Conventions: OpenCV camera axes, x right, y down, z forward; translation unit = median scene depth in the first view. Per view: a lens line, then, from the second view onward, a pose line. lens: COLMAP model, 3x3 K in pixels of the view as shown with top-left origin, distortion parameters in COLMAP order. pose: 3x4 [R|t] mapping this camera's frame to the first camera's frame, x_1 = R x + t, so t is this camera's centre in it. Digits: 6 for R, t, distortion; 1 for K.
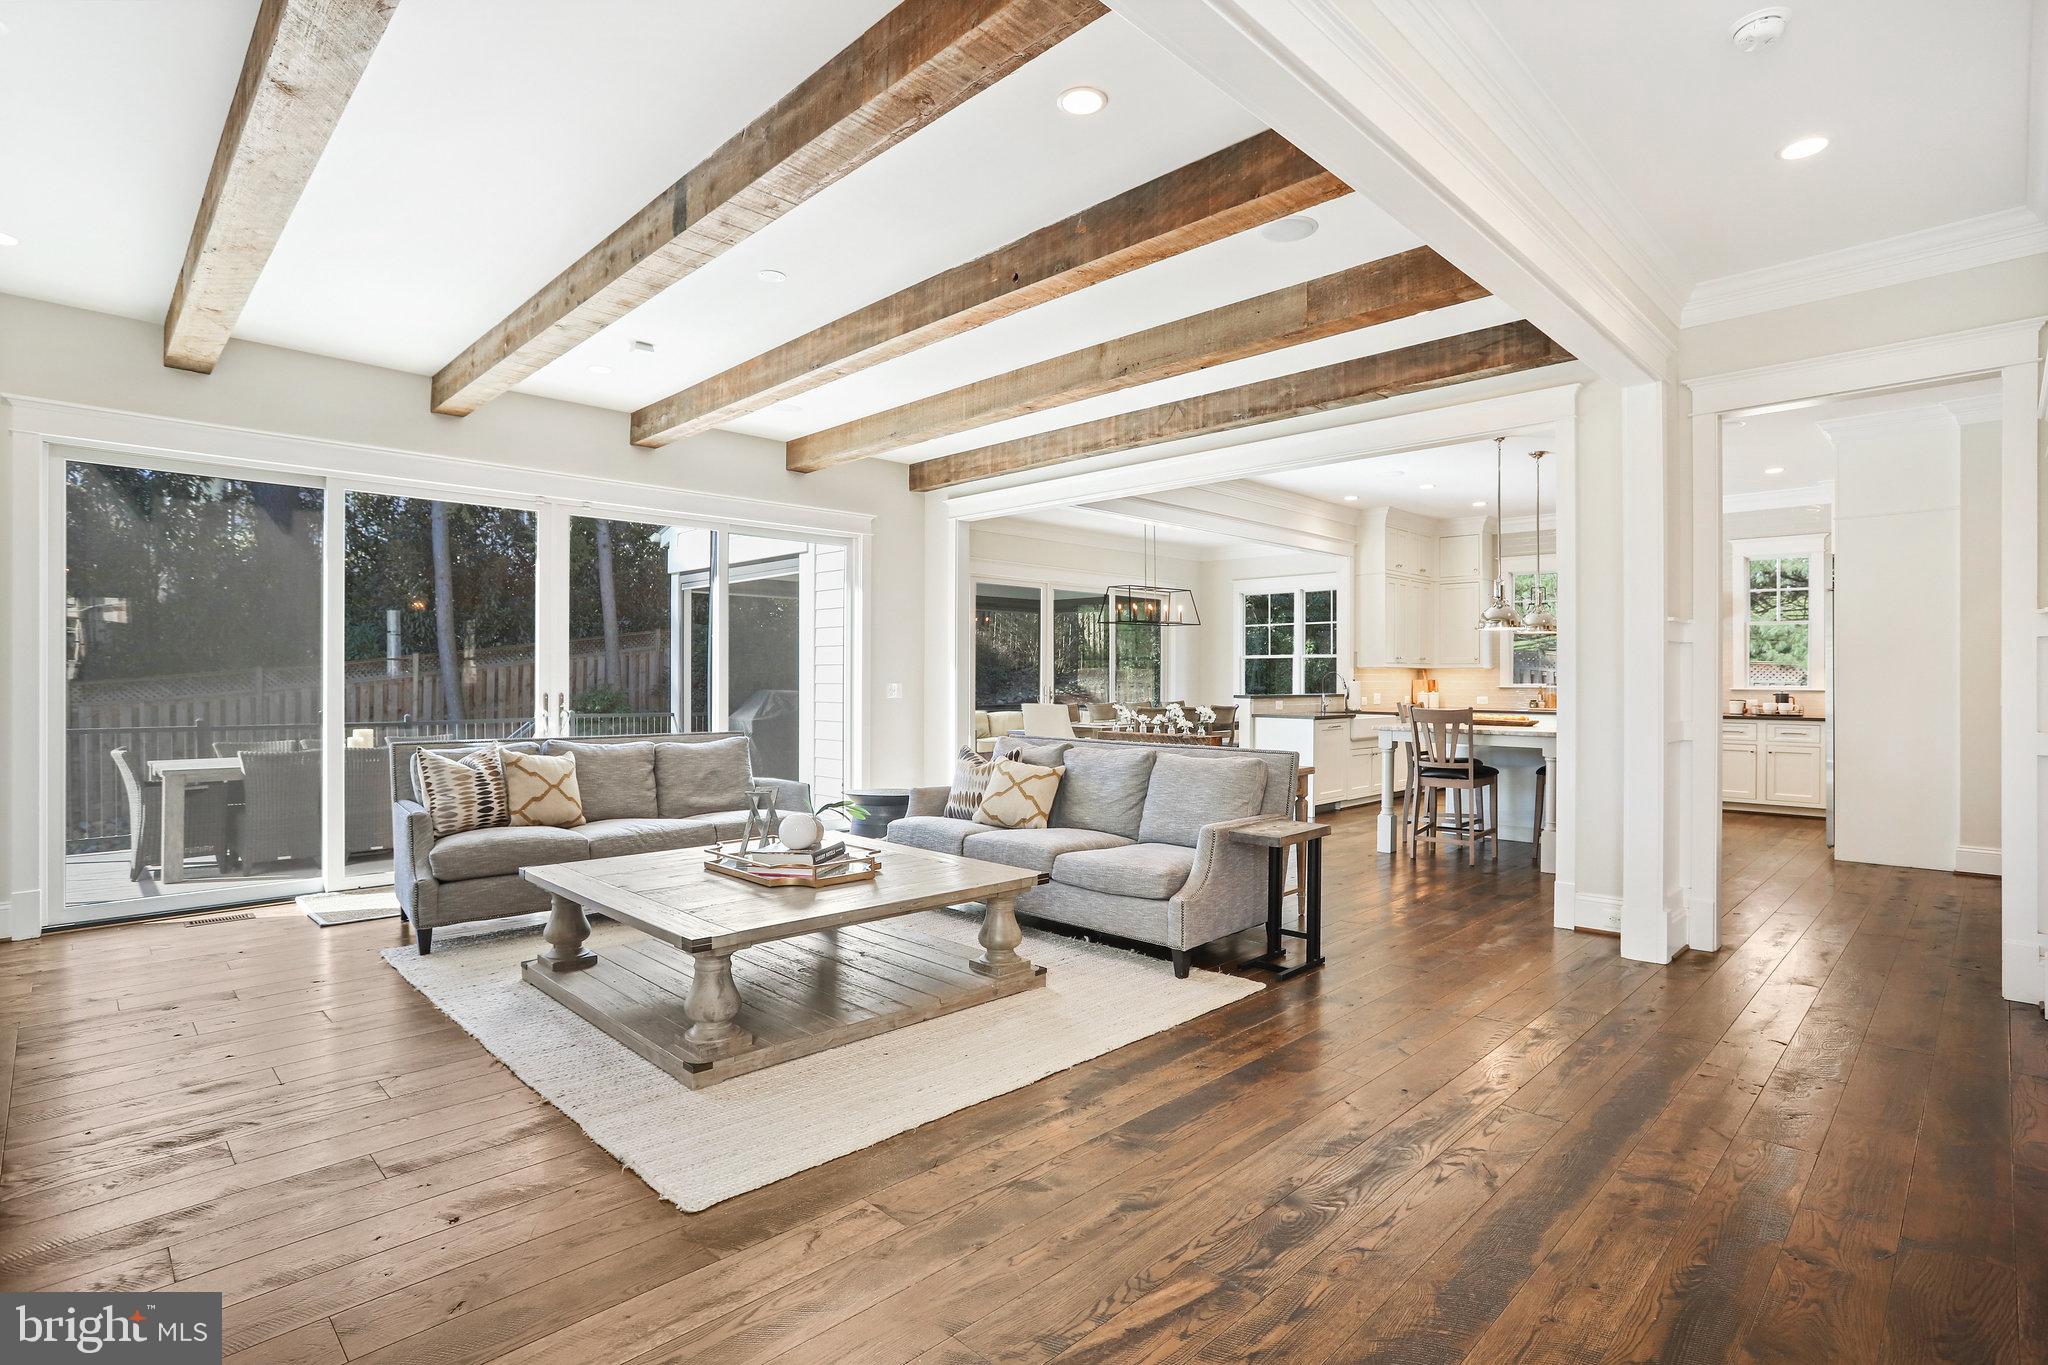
lens RADIAL K [[1025.1, 0, 1024.0], [0, 1025.1, 682.5], [0, 0, 1]] dist [-0.002785, -0.000226]
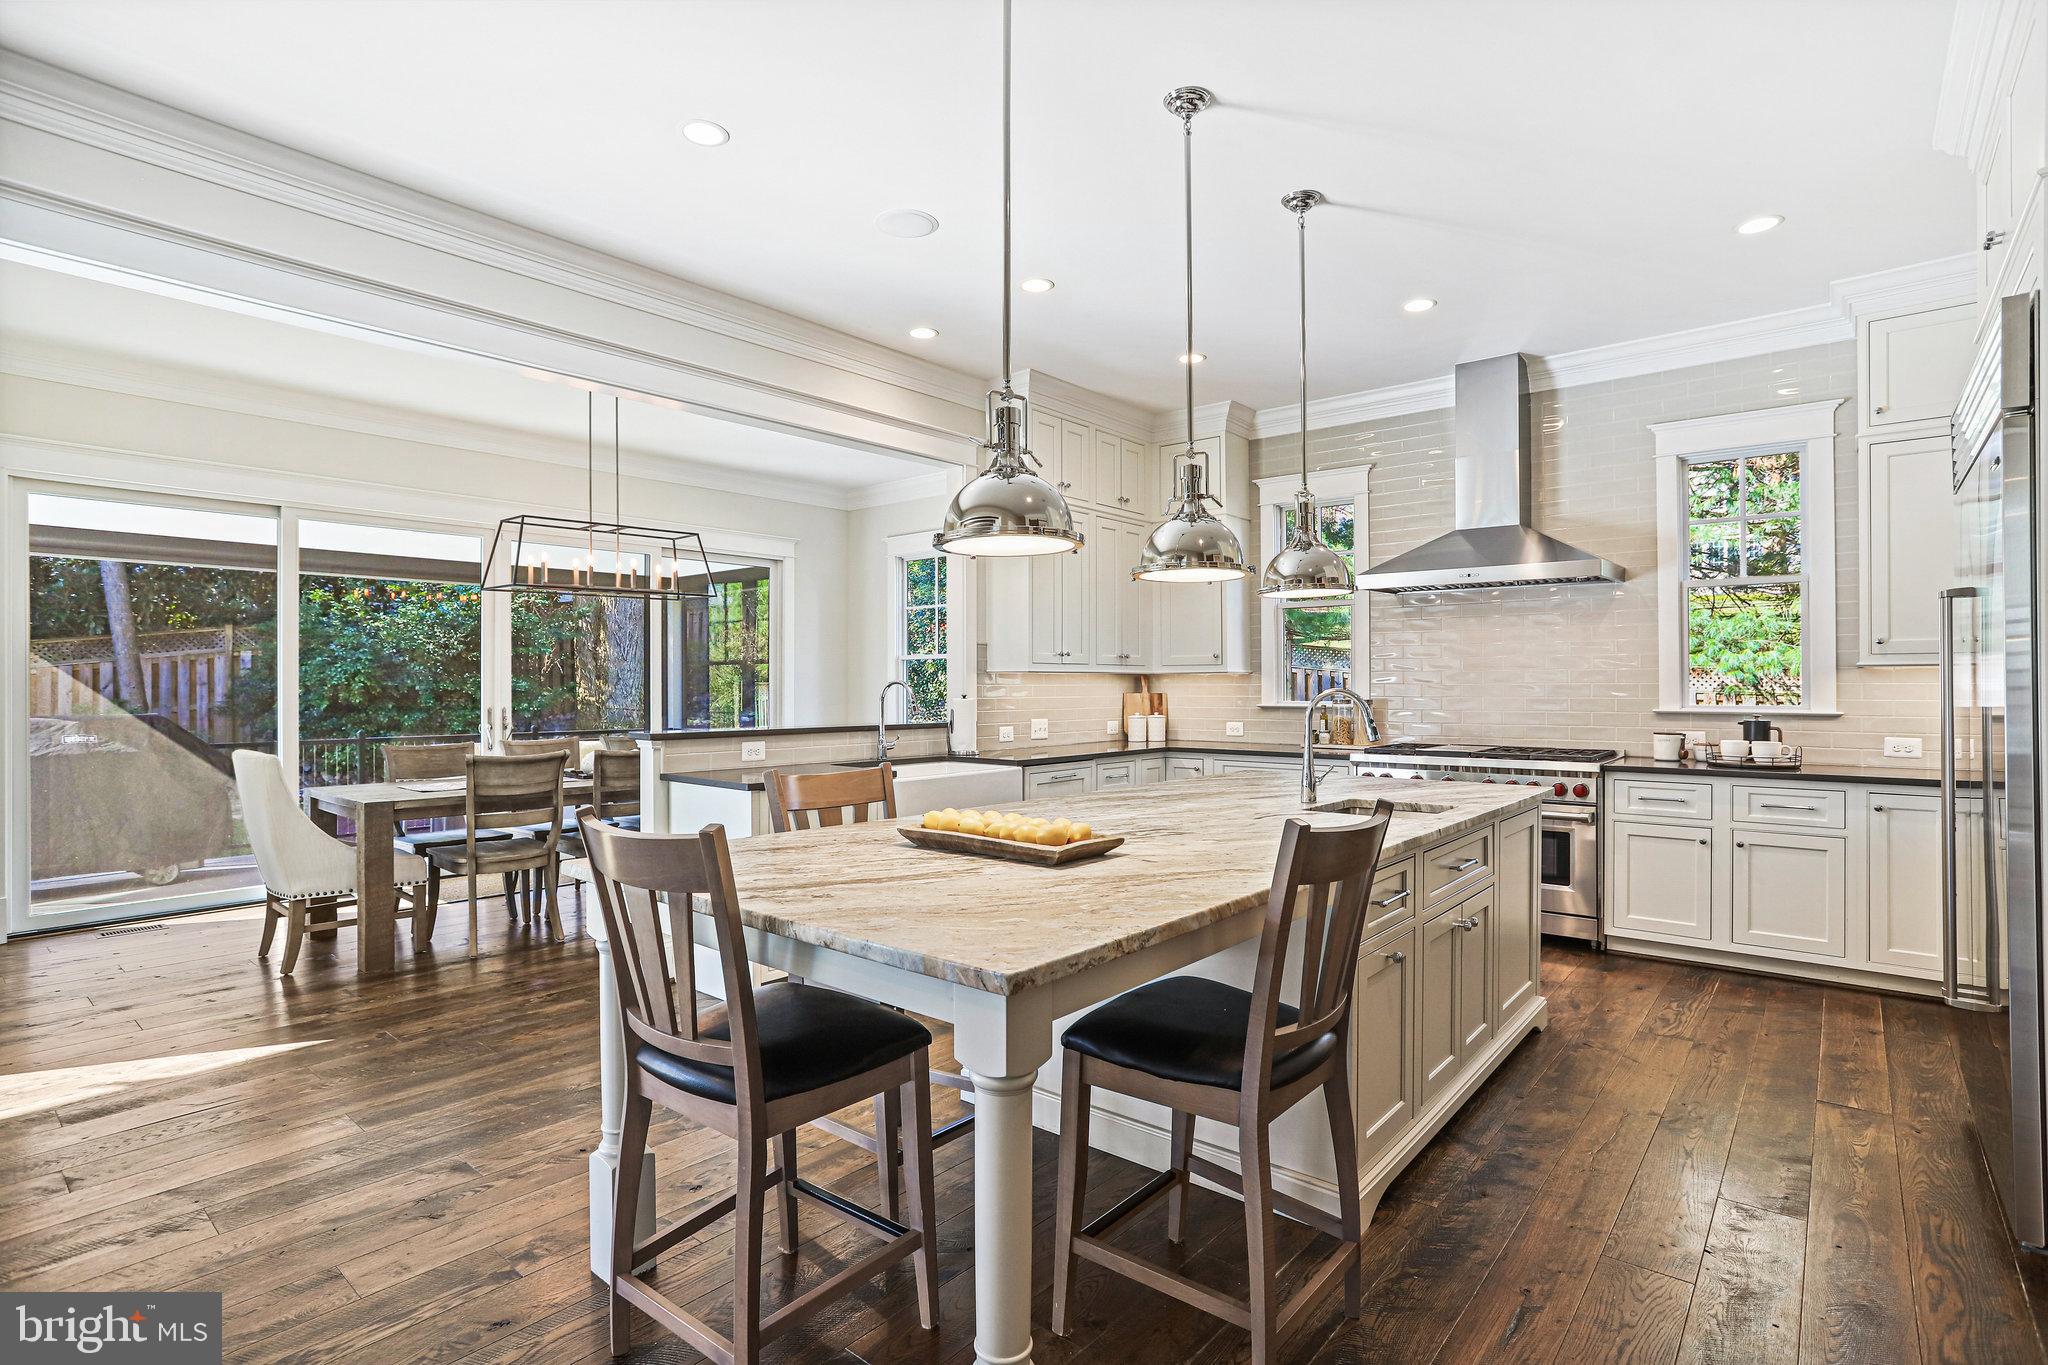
lens RADIAL K [[1025.1, 0, 1024.0], [0, 1025.1, 682.5], [0, 0, 1]] dist [-0.002785, -0.000226]
pose [[0.996477, -0.003242, 0.083800, 0.330495], [0.004008, 0.999952, -0.008977, -0.004728], [-0.083767, 0.009281, 0.996442, 0.511929]]
